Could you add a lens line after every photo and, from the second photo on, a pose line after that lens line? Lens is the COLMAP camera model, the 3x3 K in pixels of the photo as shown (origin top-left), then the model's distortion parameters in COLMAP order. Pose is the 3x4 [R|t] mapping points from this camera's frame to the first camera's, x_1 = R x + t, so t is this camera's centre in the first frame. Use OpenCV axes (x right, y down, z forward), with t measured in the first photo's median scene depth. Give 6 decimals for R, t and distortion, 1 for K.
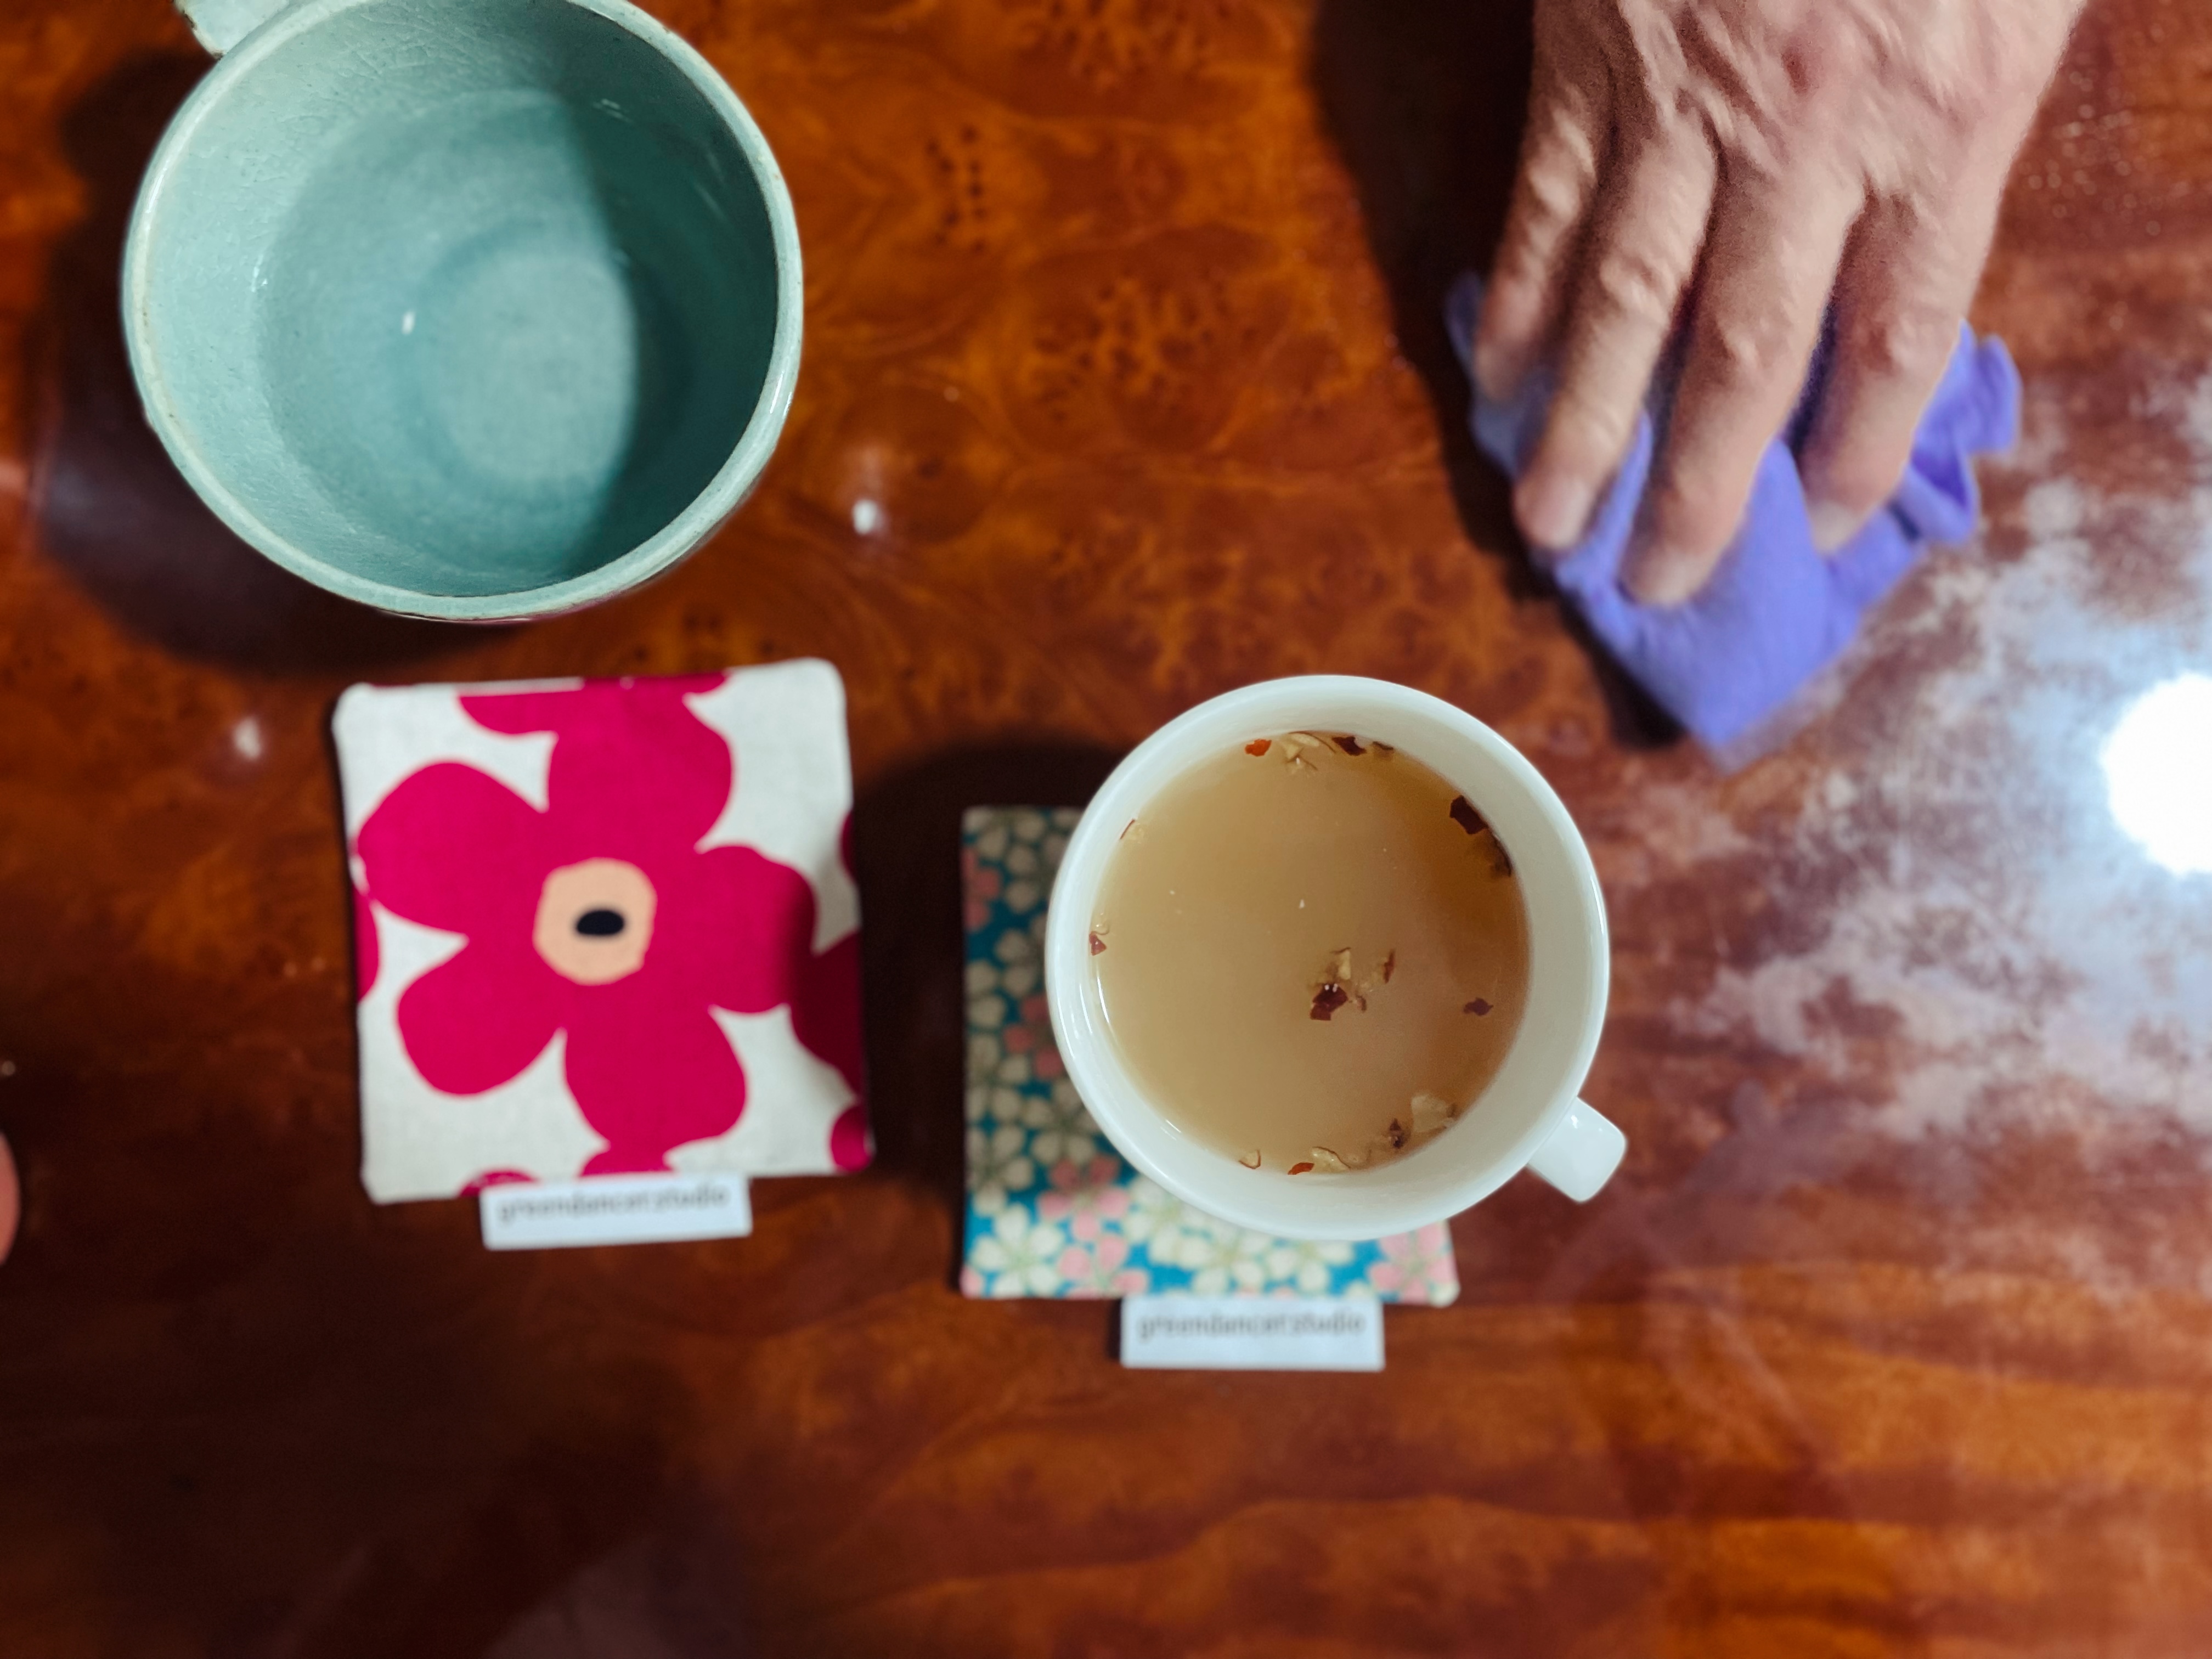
lens RADIAL K [[1790.3, 0, 1106.0], [0, 1790.3, 829.5], [0, 0, 1]] dist [0.153999, -0.268135]
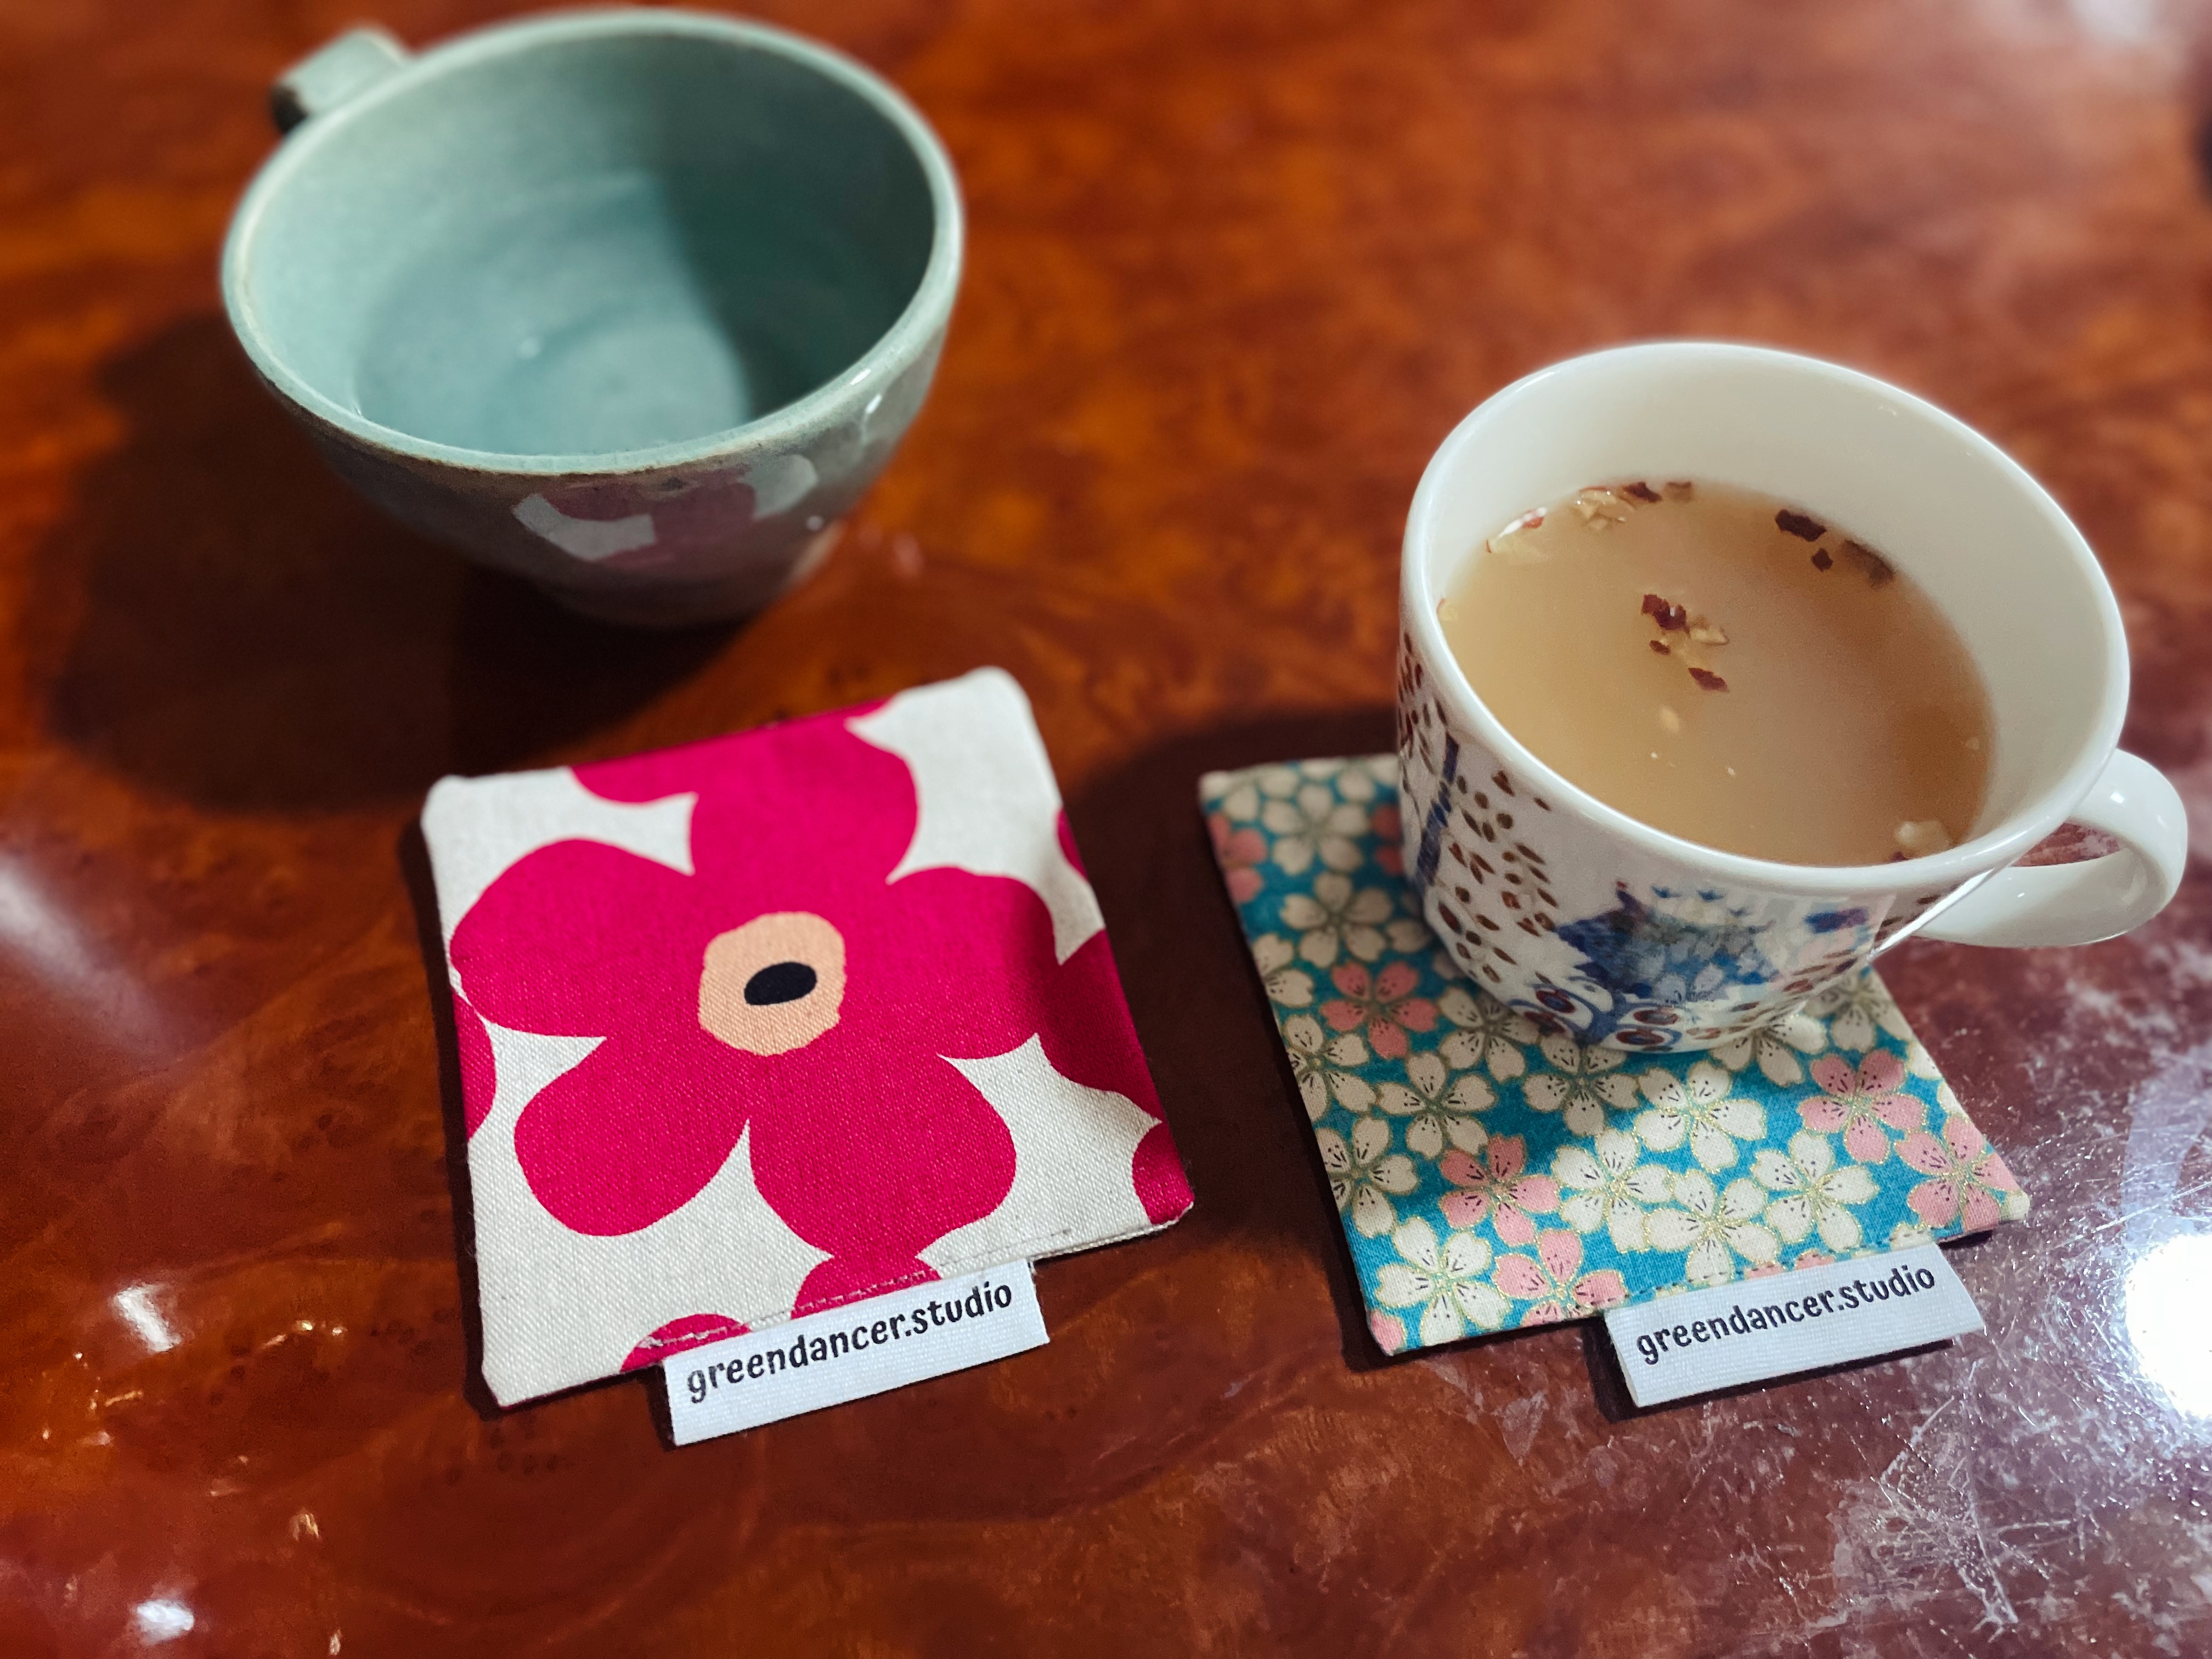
lens RADIAL K [[1790.3, 0, 1106.0], [0, 1790.3, 829.5], [0, 0, 1]] dist [0.153999, -0.268135]
pose [[0.972511, -0.176703, 0.151653, -0.249069], [0.230850, 0.816960, -0.528475, 0.434010], [-0.030511, 0.548956, 0.835294, 0.320747]]
